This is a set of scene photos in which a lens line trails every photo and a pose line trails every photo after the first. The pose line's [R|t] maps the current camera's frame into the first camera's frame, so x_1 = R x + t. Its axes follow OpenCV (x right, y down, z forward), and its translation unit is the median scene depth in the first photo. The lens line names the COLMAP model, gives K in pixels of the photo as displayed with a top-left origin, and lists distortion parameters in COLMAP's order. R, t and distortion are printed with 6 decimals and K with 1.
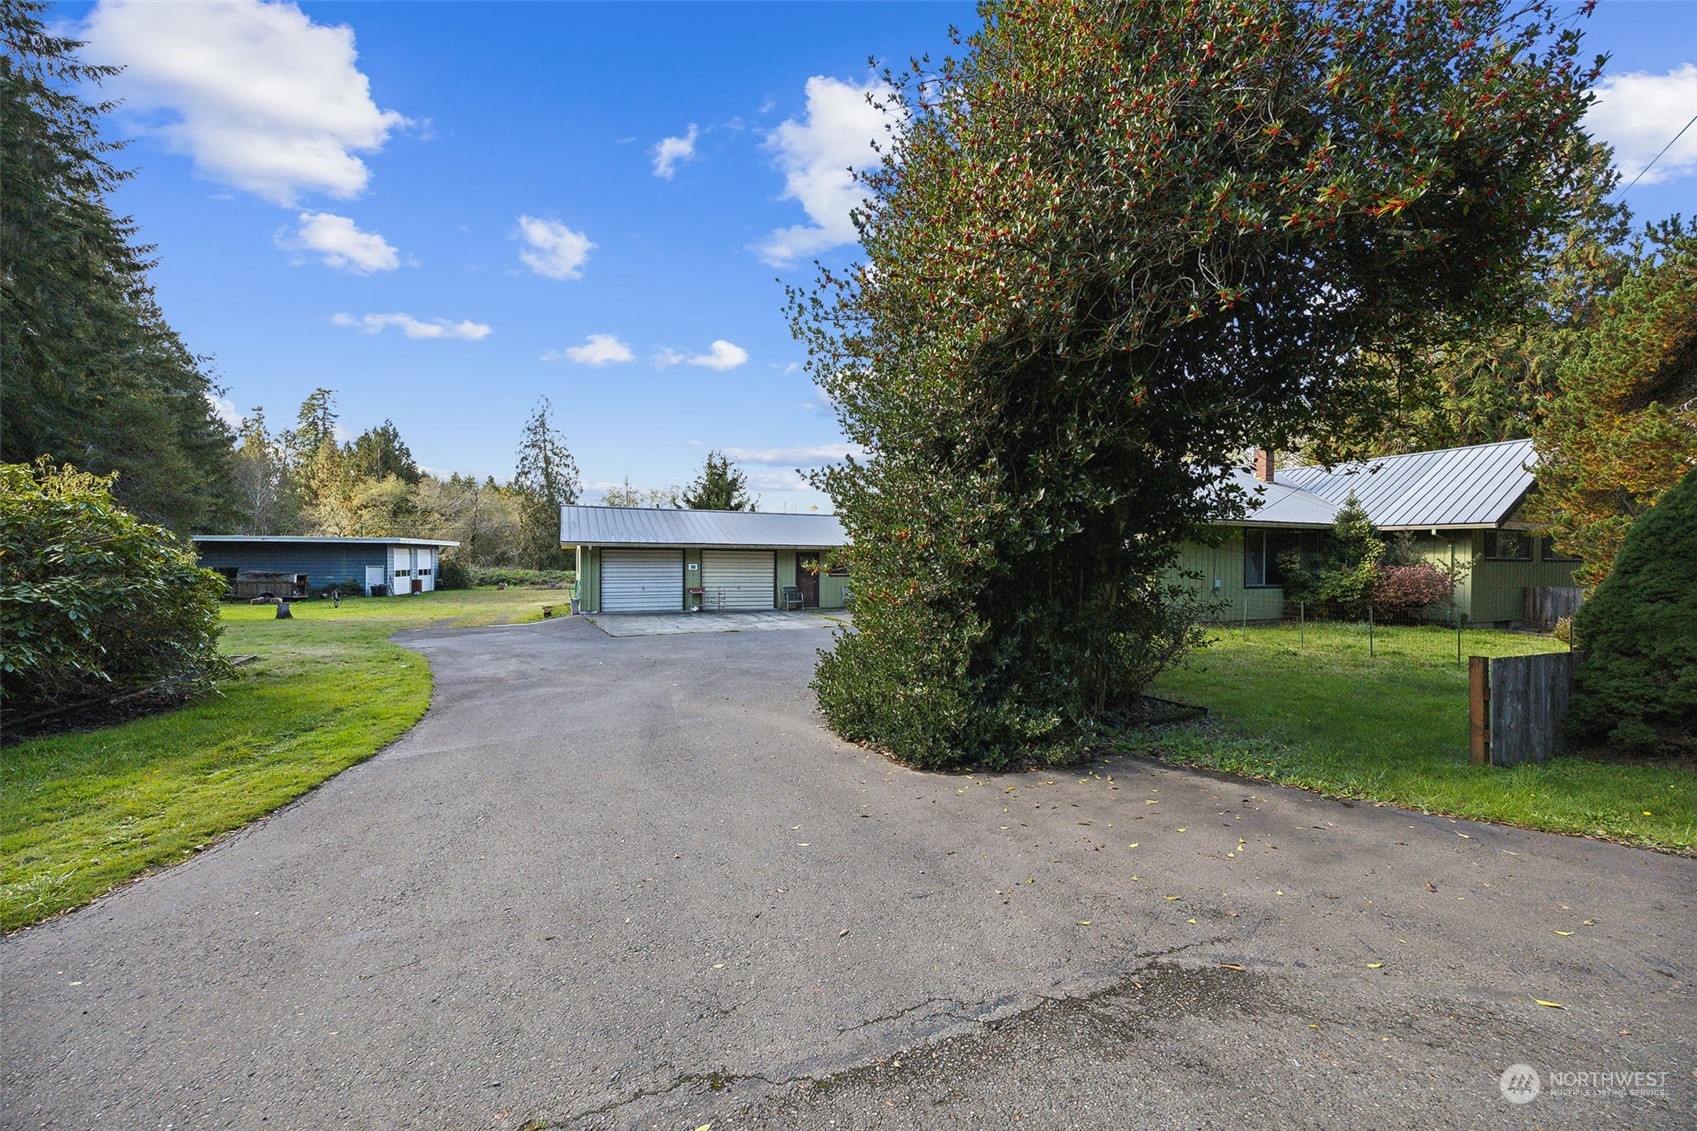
lens RADIAL K [[648.4, 0, 852.1], [0, 648.4, 562.9], [0, 0, 1]] dist [0.000170, -0.000093]
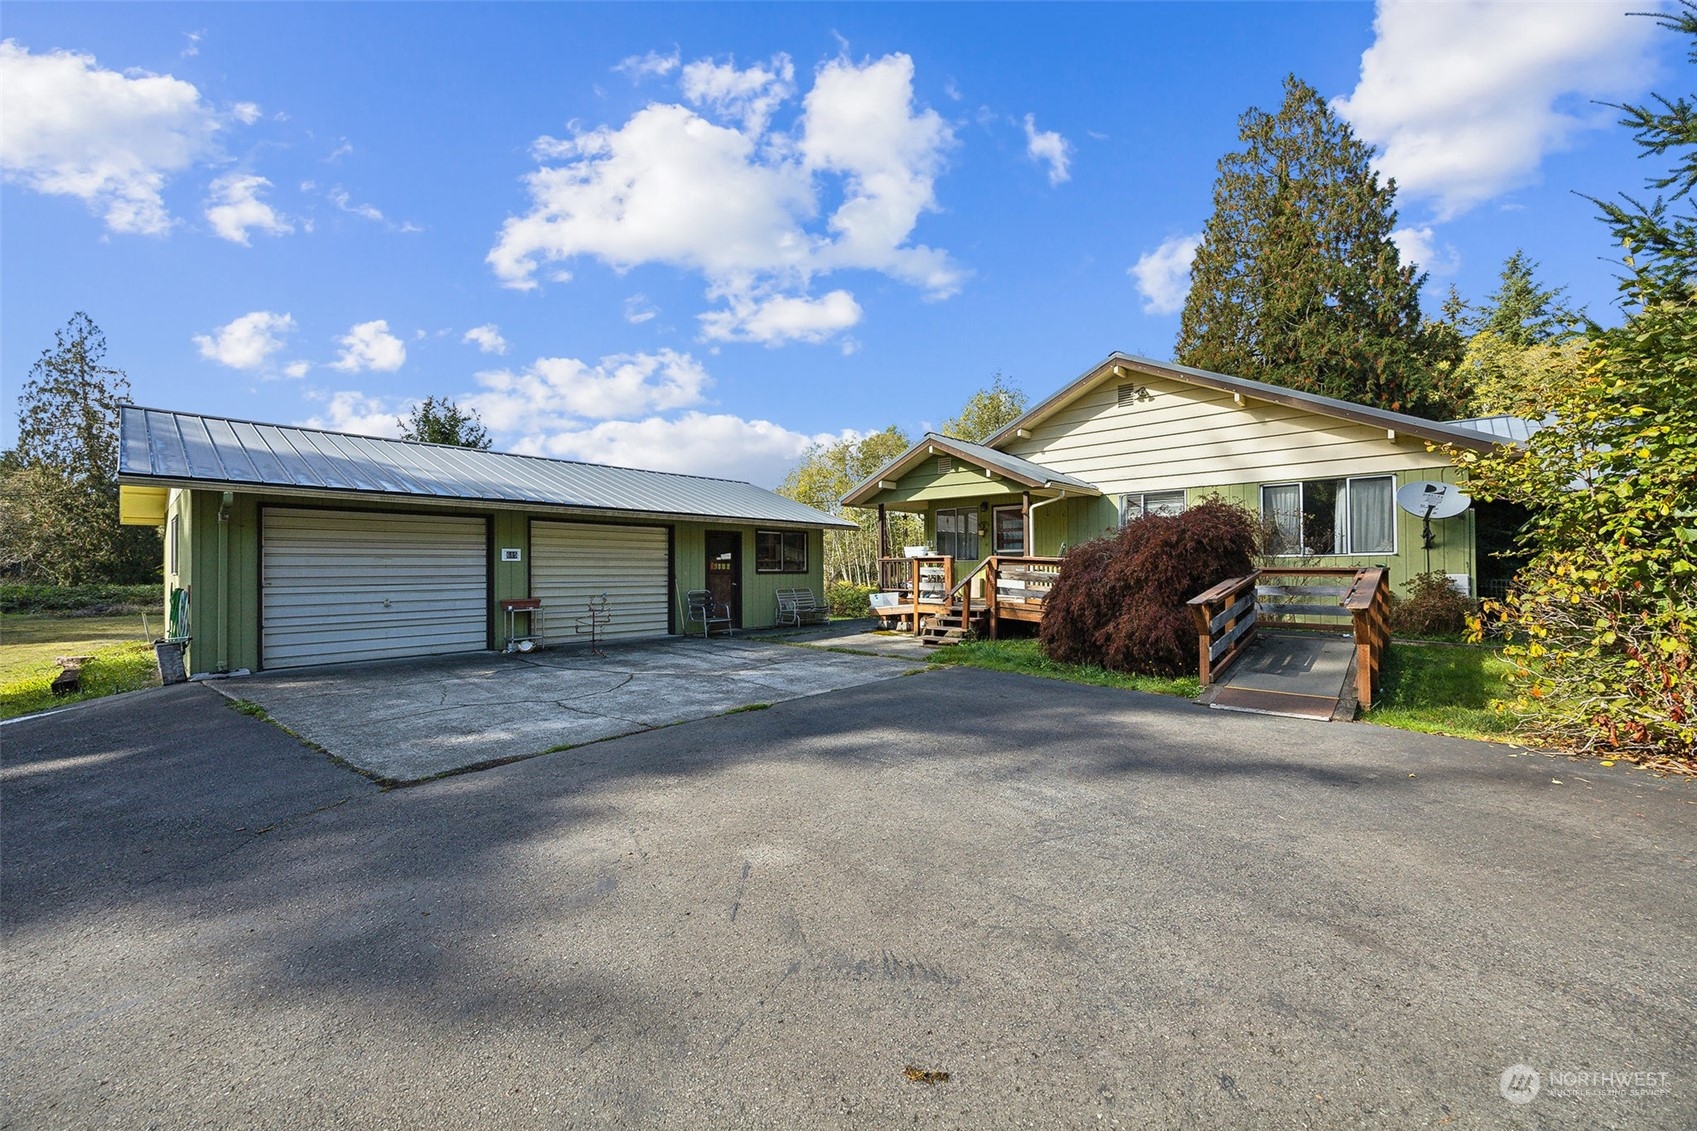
lens RADIAL K [[648.4, 0, 842.7], [0, 648.4, 564.9], [0, 0, 1]] dist [0.000170, -0.000093]
pose [[0.914357, -0.009764, 0.404790, -0.202710], [0.014593, 0.999854, -0.008847, 0.020016], [-0.404645, 0.013997, 0.914367, 0.458133]]
